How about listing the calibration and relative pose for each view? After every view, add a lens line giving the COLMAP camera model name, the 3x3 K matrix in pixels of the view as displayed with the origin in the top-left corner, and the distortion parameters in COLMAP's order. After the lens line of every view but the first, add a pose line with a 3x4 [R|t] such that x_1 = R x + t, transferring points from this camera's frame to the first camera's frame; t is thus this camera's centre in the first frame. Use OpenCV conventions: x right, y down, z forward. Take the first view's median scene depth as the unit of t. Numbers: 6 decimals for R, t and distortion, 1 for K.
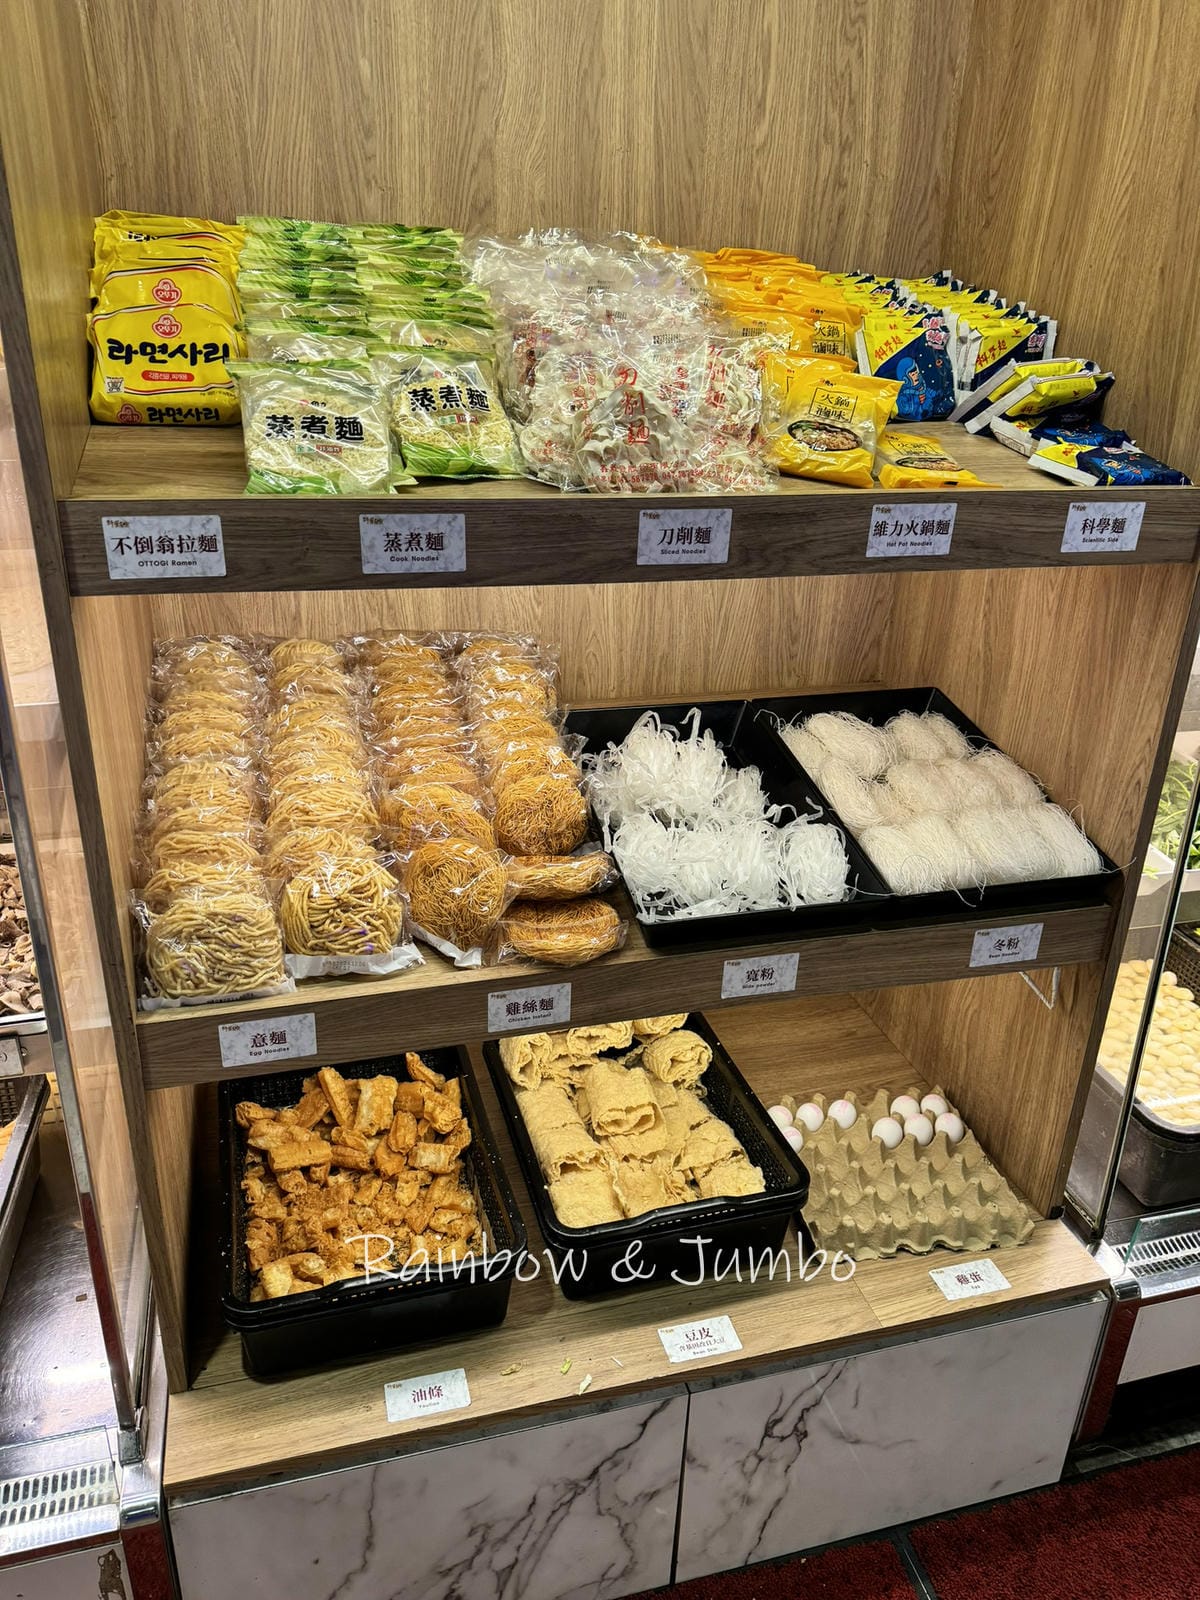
lens RADIAL K [[1147.4, 0, 600.0], [0, 1147.4, 800.0], [0, 0, 1]] dist [0.002585, -0.006343]
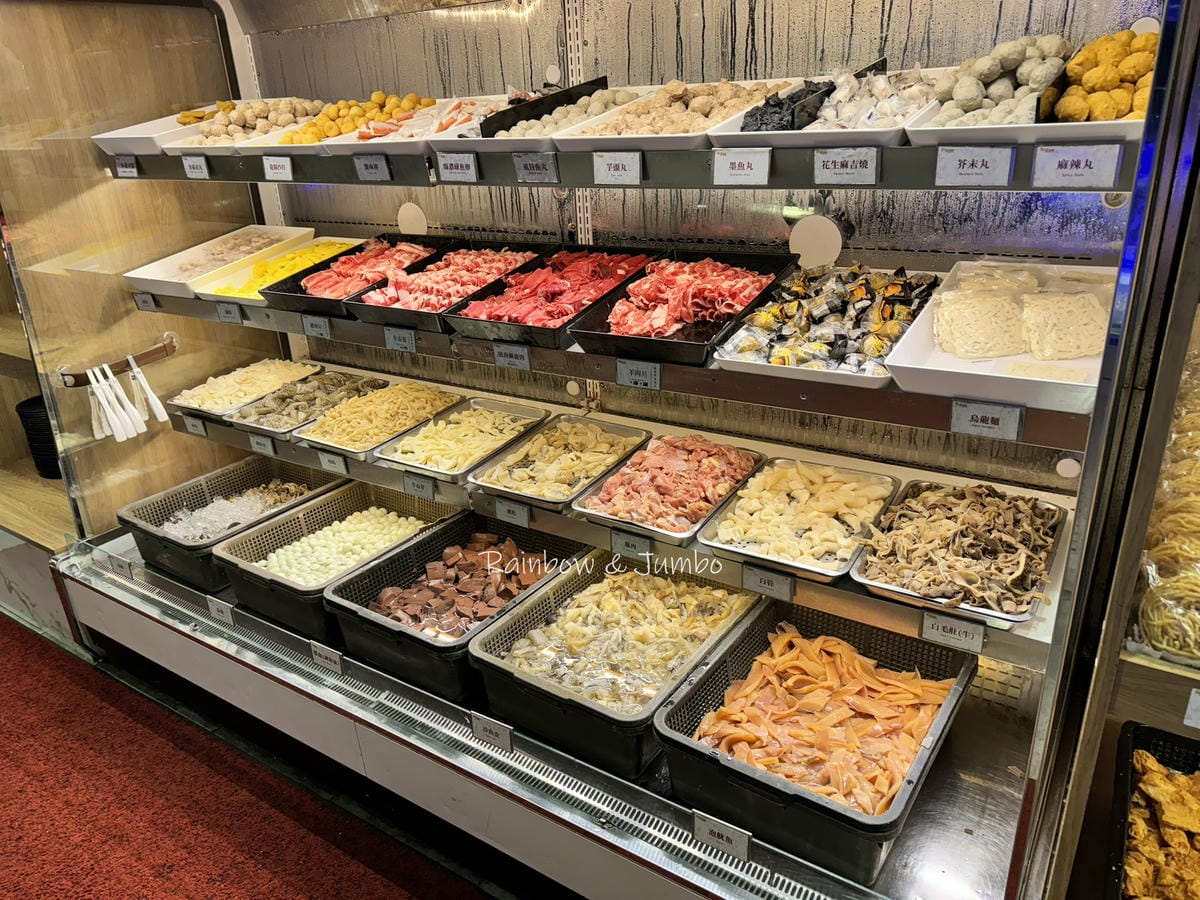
lens RADIAL K [[860.6, 0, 600.0], [0, 860.6, 450.0], [0, 0, 1]] dist [0.002585, -0.006343]
pose [[0.646554, 0.229493, -0.727531, -0.129101], [-0.239649, 0.966500, 0.091899, 0.027131], [0.724249, 0.114935, 0.679893, -0.029838]]
